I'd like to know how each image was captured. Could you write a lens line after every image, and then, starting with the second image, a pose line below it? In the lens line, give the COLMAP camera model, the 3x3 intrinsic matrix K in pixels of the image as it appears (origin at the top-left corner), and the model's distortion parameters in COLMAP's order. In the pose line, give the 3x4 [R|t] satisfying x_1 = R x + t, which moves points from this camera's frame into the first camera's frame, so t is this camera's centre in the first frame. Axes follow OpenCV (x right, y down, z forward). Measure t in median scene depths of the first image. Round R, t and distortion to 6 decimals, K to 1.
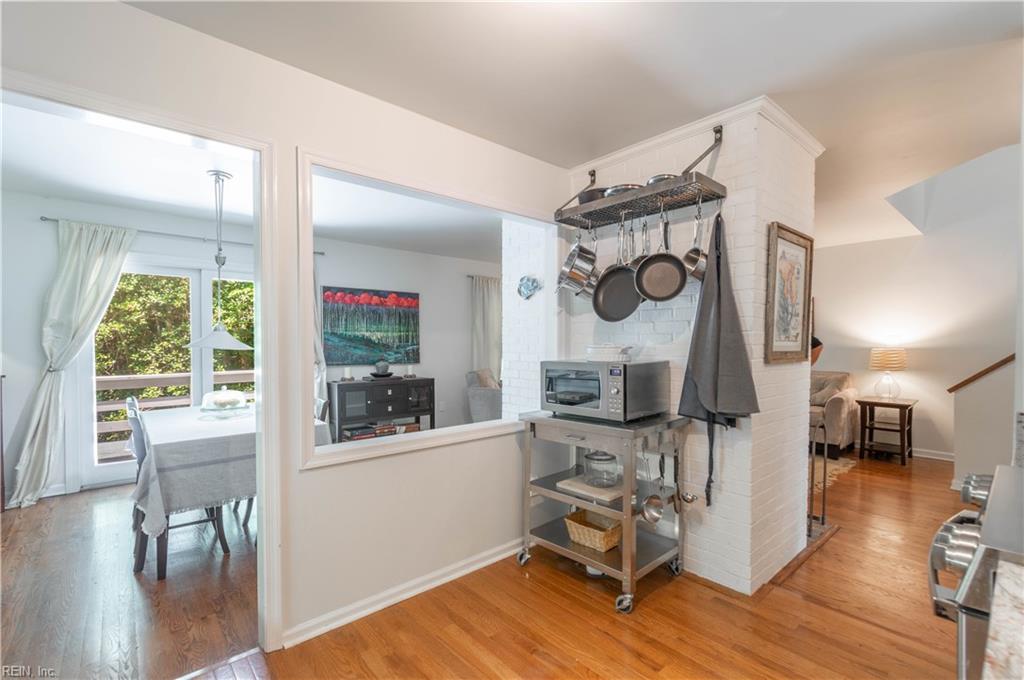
lens RADIAL K [[453.5, 0, 519.1], [0, 453.5, 348.2], [0, 0, 1]] dist [-0.002572, -0.000076]
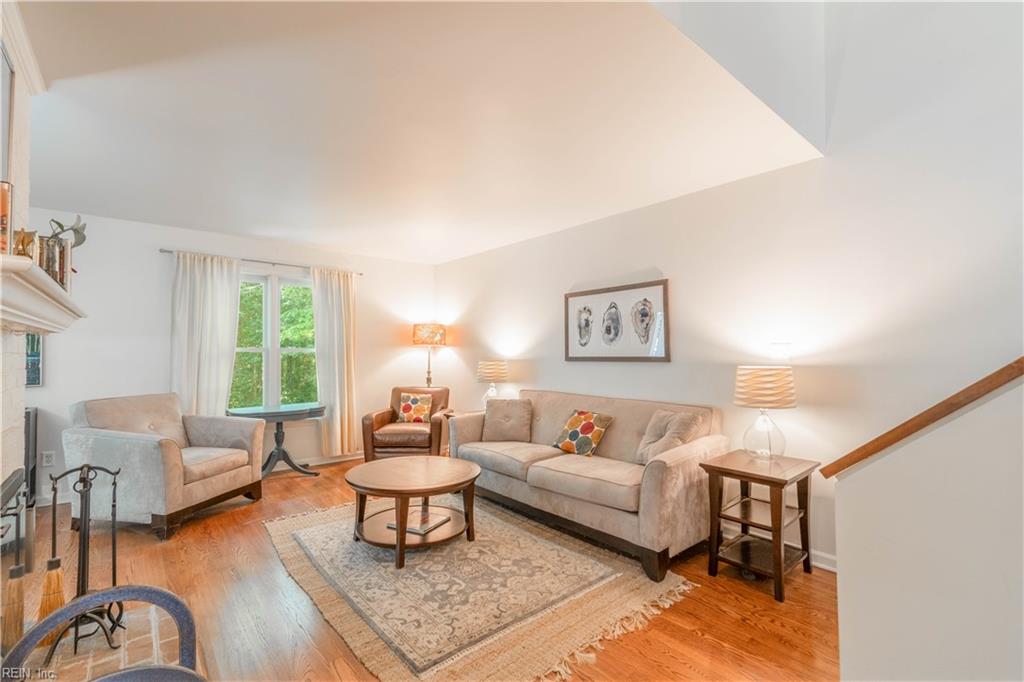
lens RADIAL K [[453.5, 0, 538.5], [0, 453.5, 350.0], [0, 0, 1]] dist [-0.002572, -0.000076]
pose [[0.999980, 0.004030, -0.004837, 0.500791], [-0.004151, 0.999670, -0.025333, -0.003108], [0.004733, 0.025353, 0.999667, 0.417808]]
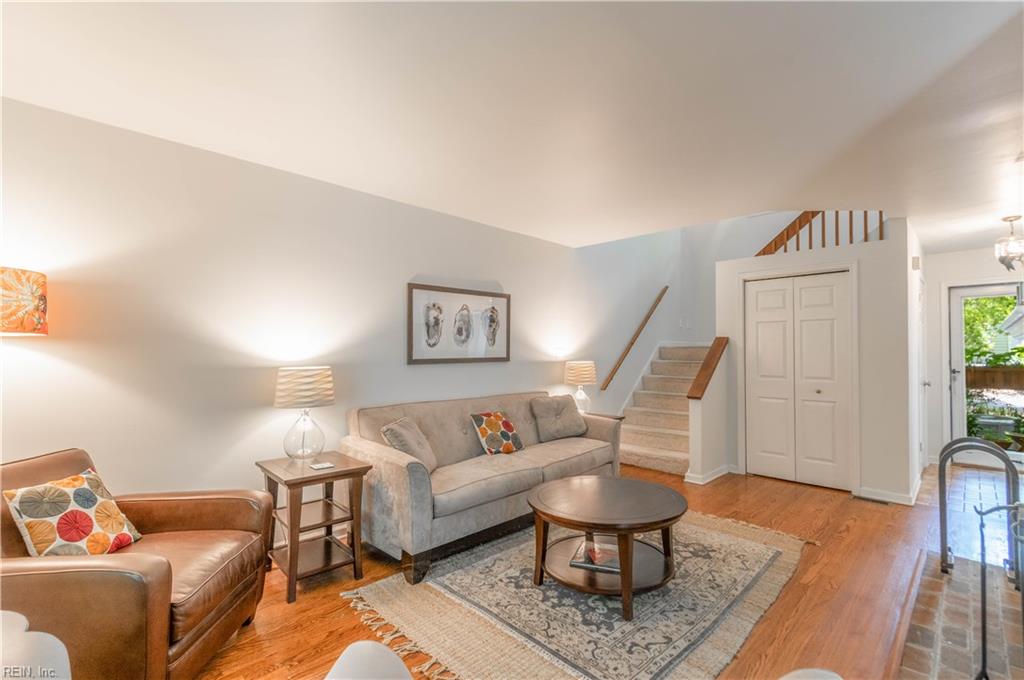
lens RADIAL K [[453.5, 0, 521.7], [0, 453.5, 344.0], [0, 0, 1]] dist [-0.002572, -0.000076]
pose [[-0.049257, 0.024862, 0.998477, -0.100084], [0.022626, 0.999461, -0.023770, -0.014101], [-0.998530, 0.021421, -0.049793, 1.065721]]
